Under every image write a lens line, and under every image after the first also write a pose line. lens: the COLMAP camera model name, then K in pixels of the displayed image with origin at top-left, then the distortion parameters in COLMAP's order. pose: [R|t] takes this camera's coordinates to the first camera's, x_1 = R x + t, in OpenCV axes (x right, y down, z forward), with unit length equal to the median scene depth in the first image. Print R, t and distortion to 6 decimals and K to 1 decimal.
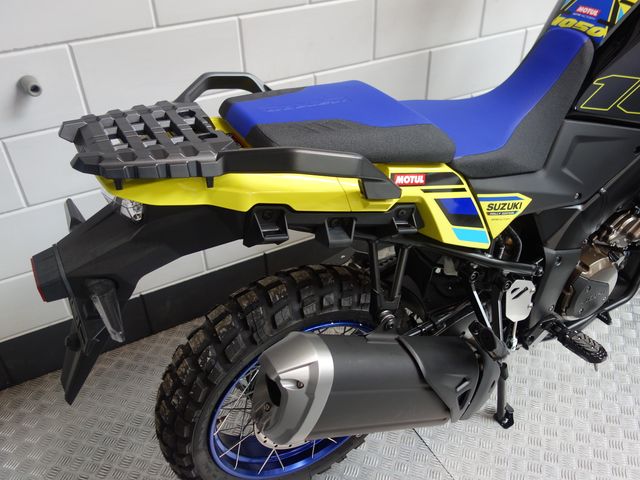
lens RADIAL K [[564.4, 0, 320.4], [0, 564.4, 238.5], [0, 0, 1]] dist [0.007074, -0.009576]
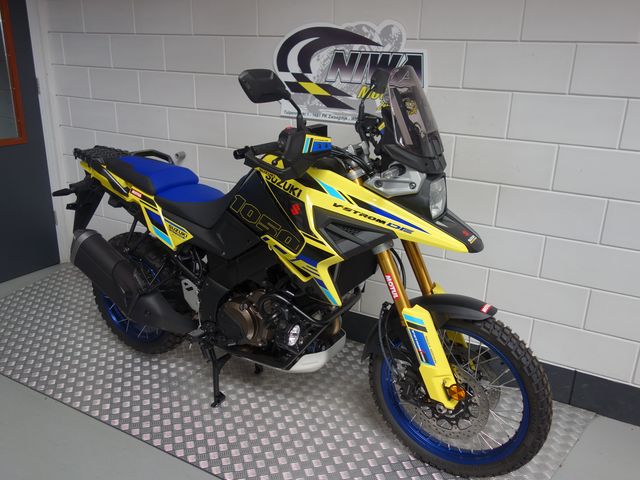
lens RADIAL K [[564.4, 0, 320.5], [0, 564.4, 240.1], [0, 0, 1]] dist [0.007074, -0.009576]
pose [[0.527035, 0.308311, -0.791946, 2.330753], [-0.532993, 0.845737, -0.025451, -0.263222], [0.661931, 0.435516, 0.610061, 0.051427]]
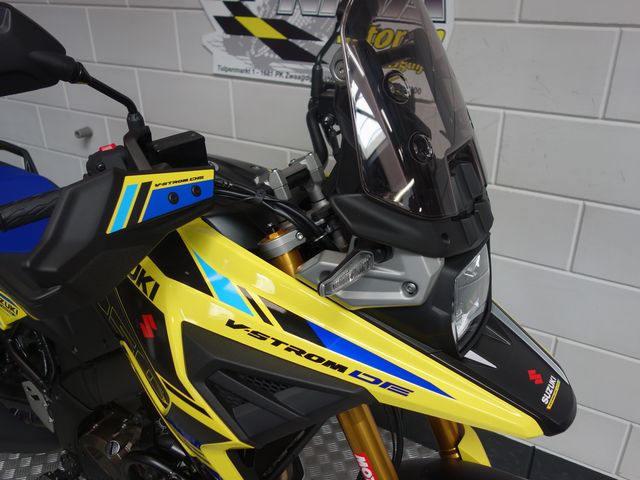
lens RADIAL K [[564.4, 0, 318.4], [0, 564.4, 243.2], [0, 0, 1]] dist [0.007074, -0.009576]
pose [[0.493974, 0.398317, -0.772873, 1.552275], [-0.517637, 0.848925, 0.106669, -0.646842], [0.698599, 0.347376, 0.625531, 0.659281]]
